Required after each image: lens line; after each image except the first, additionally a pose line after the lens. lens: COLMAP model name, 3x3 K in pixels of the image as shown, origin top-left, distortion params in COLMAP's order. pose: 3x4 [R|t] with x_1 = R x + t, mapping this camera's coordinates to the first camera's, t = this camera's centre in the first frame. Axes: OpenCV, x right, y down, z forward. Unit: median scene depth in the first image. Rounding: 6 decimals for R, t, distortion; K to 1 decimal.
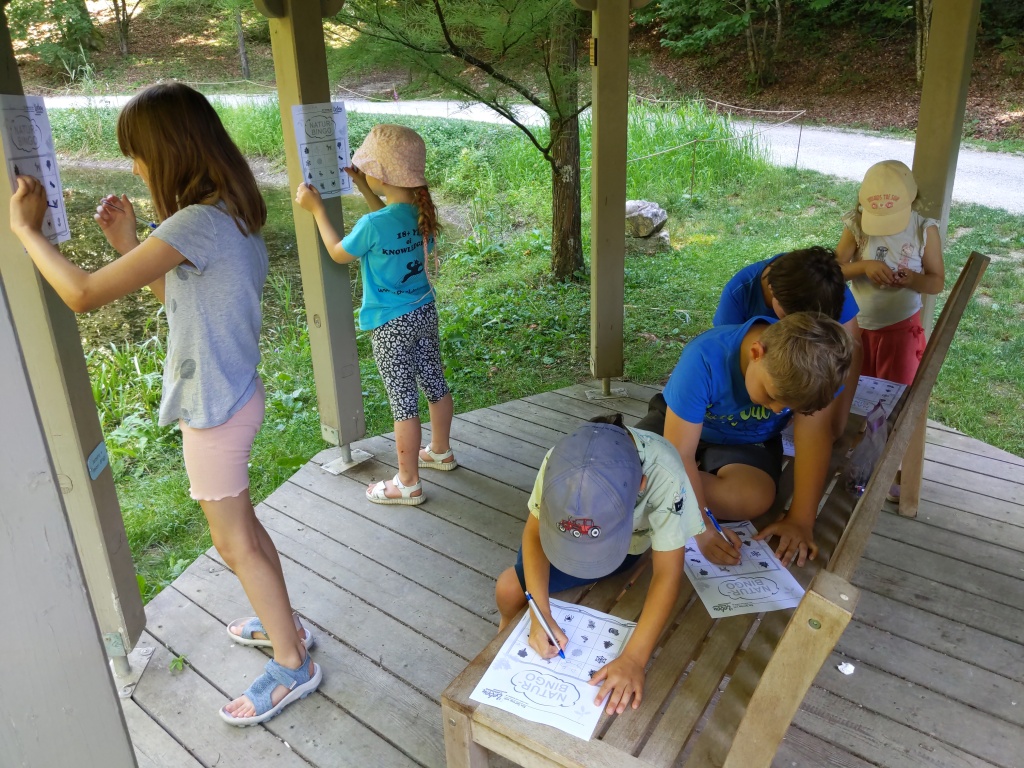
lens RADIAL K [[795.7, 0, 520.3], [0, 795.7, 390.1], [0, 0, 1]] dist [0.015773, -0.048233]
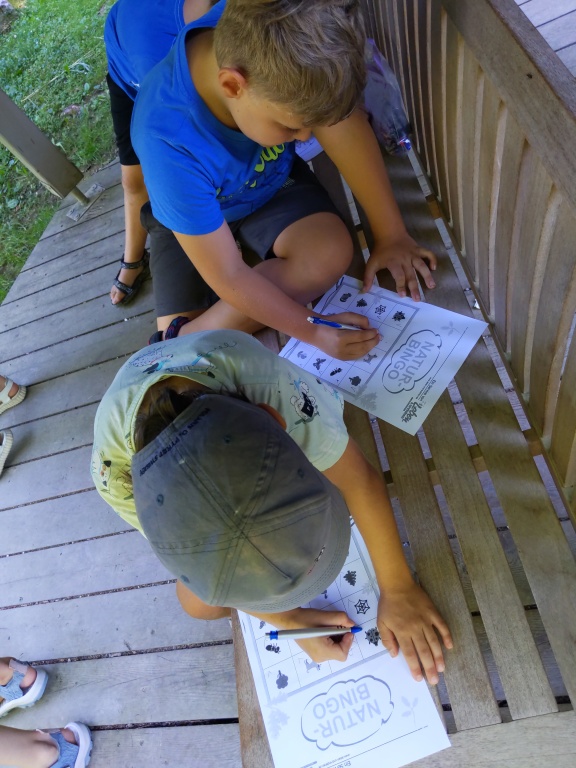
lens RADIAL K [[568.1, 0, 283.0], [0, 568.1, 390.2], [0, 0, 1]] dist [0.007083, -0.023822]
pose [[0.706528, -0.702435, 0.086044, 0.115274], [0.587186, 0.649742, 0.482751, -0.072946], [-0.395008, -0.290553, 0.871520, 0.497921]]
